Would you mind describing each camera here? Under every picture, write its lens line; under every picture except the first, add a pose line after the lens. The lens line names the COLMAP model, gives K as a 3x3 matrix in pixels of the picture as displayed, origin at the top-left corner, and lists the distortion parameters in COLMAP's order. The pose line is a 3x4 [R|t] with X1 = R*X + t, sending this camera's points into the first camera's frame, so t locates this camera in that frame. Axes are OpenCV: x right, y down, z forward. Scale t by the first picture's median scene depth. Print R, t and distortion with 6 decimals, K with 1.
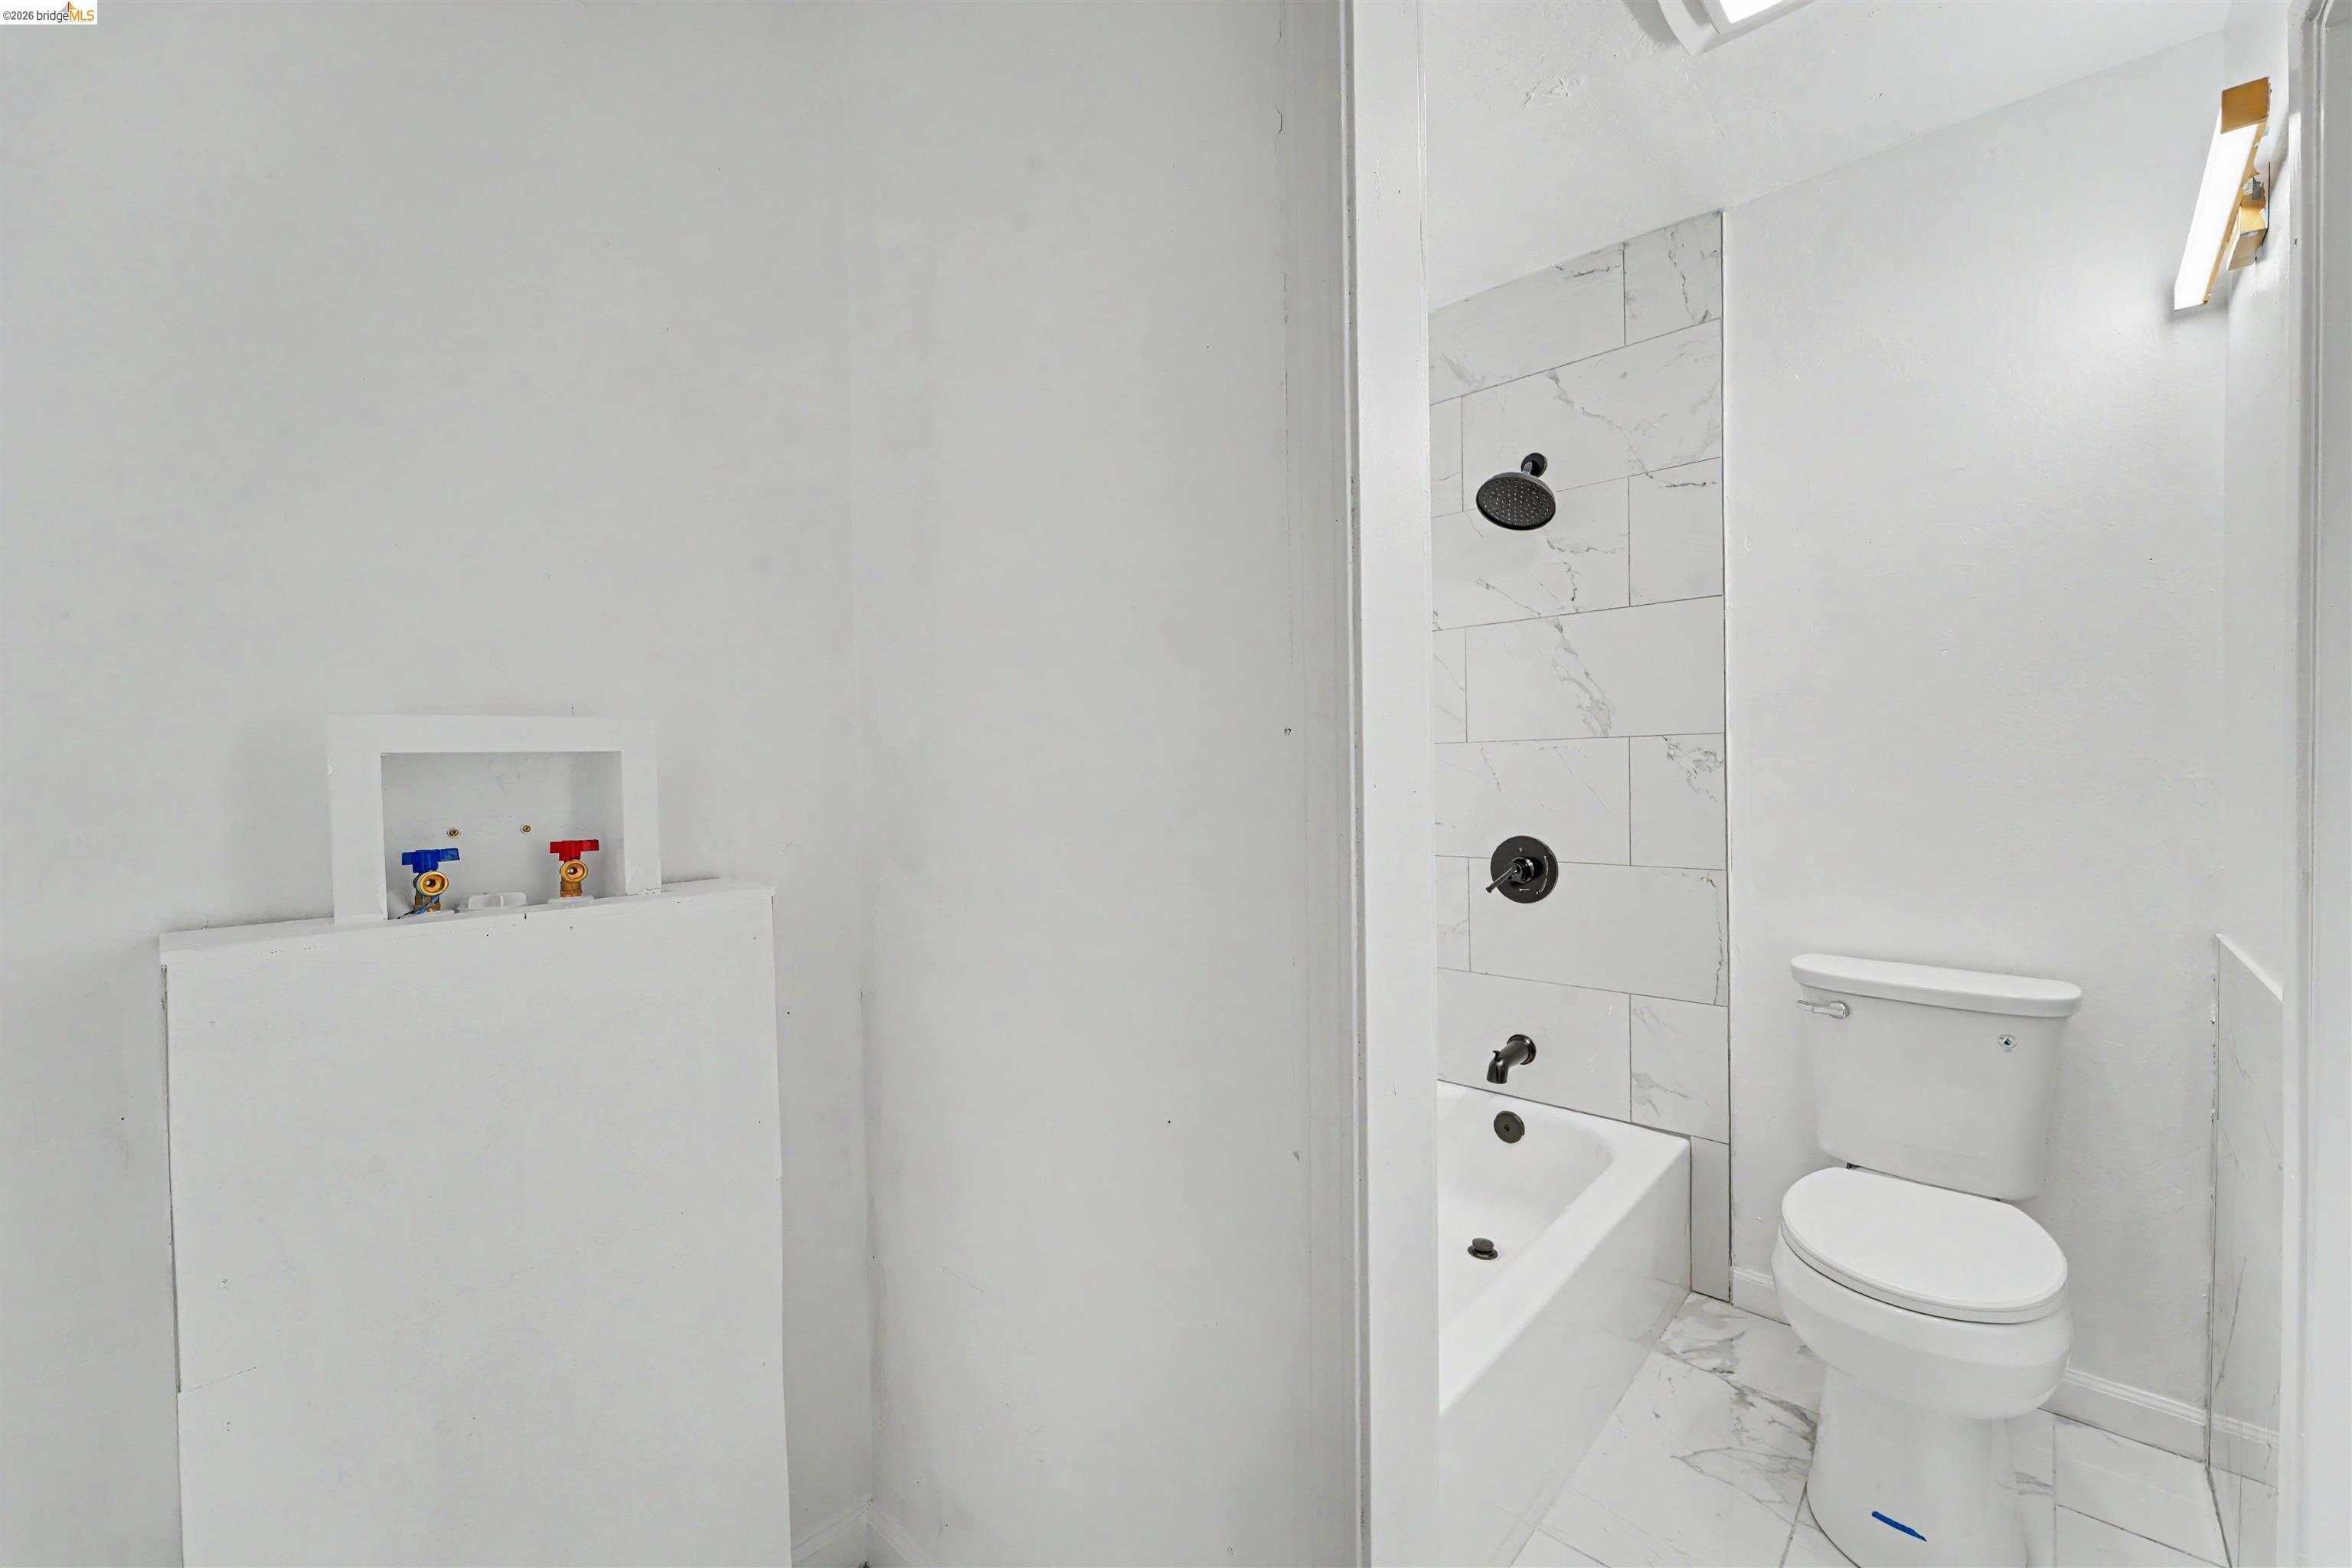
lens RADIAL K [[945.1, 0, 1189.4], [0, 945.1, 774.3], [0, 0, 1]] dist [0.003250, -0.001951]
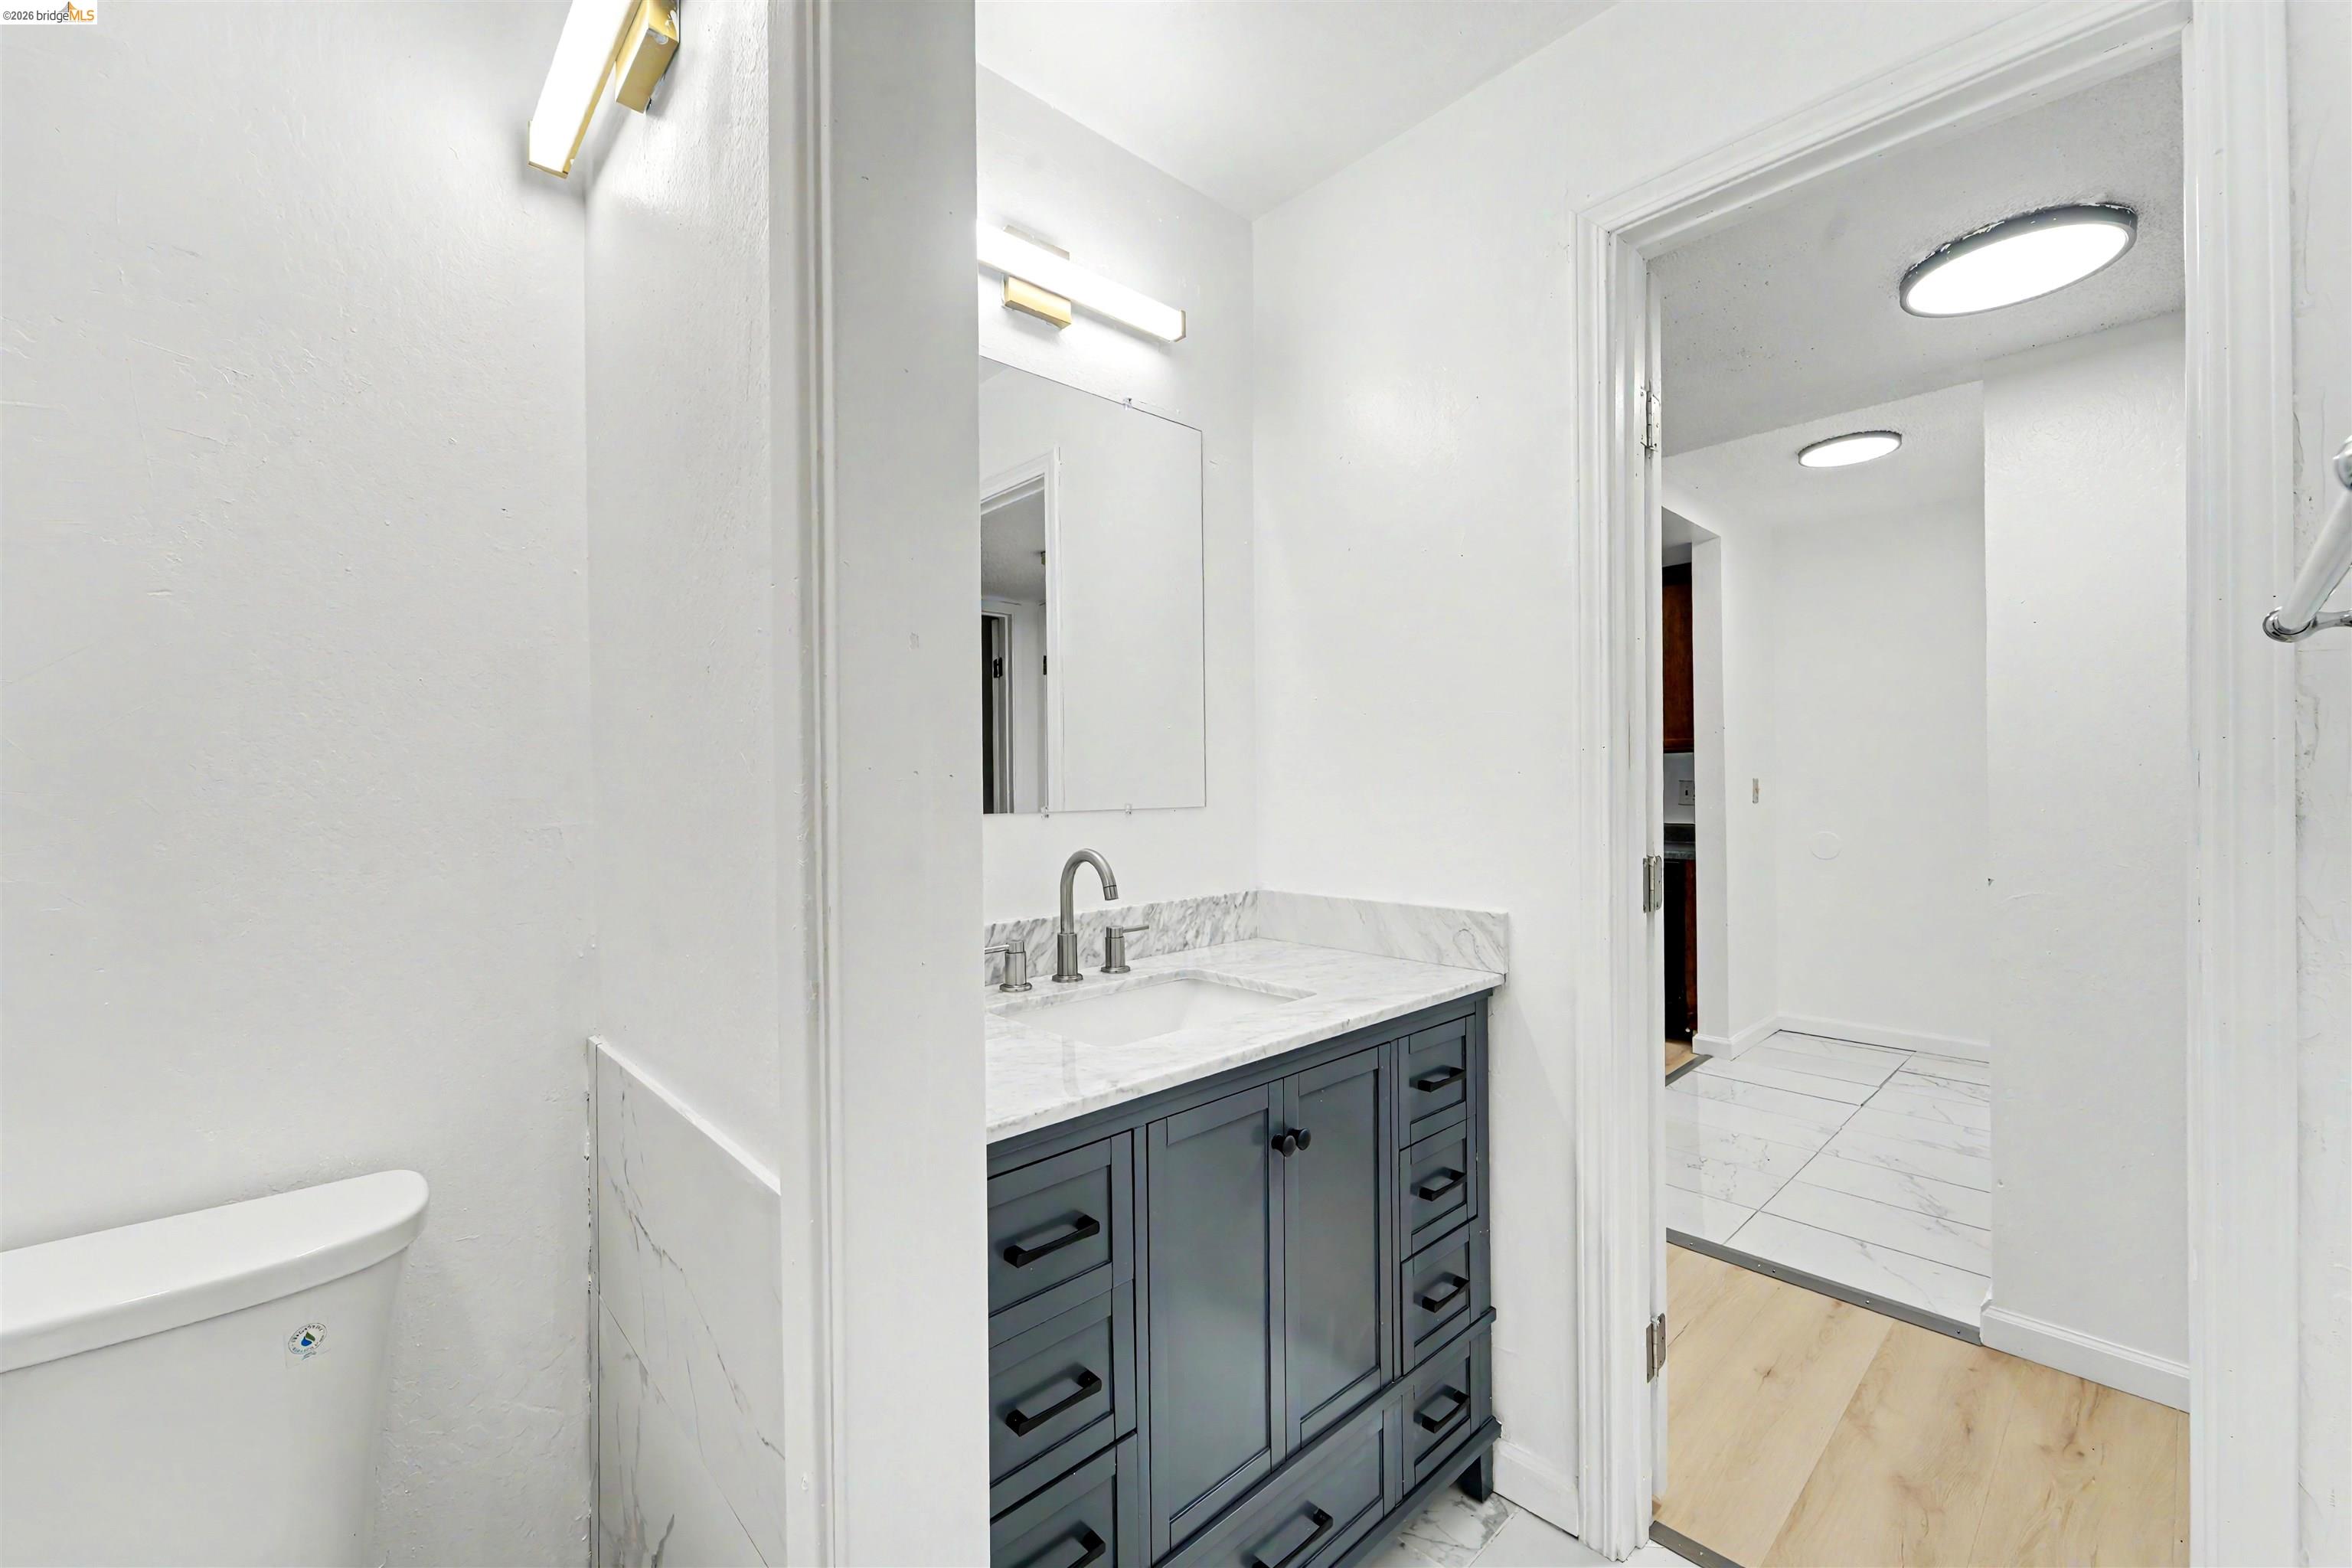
lens RADIAL K [[945.1, 0, 1180.9], [0, 945.1, 788.9], [0, 0, 1]] dist [0.003250, -0.001951]
pose [[0.084085, 0.002824, 0.996455, 0.399268], [0.021076, 0.999767, -0.004612, -0.013329], [-0.996236, 0.021389, 0.084006, 0.488404]]
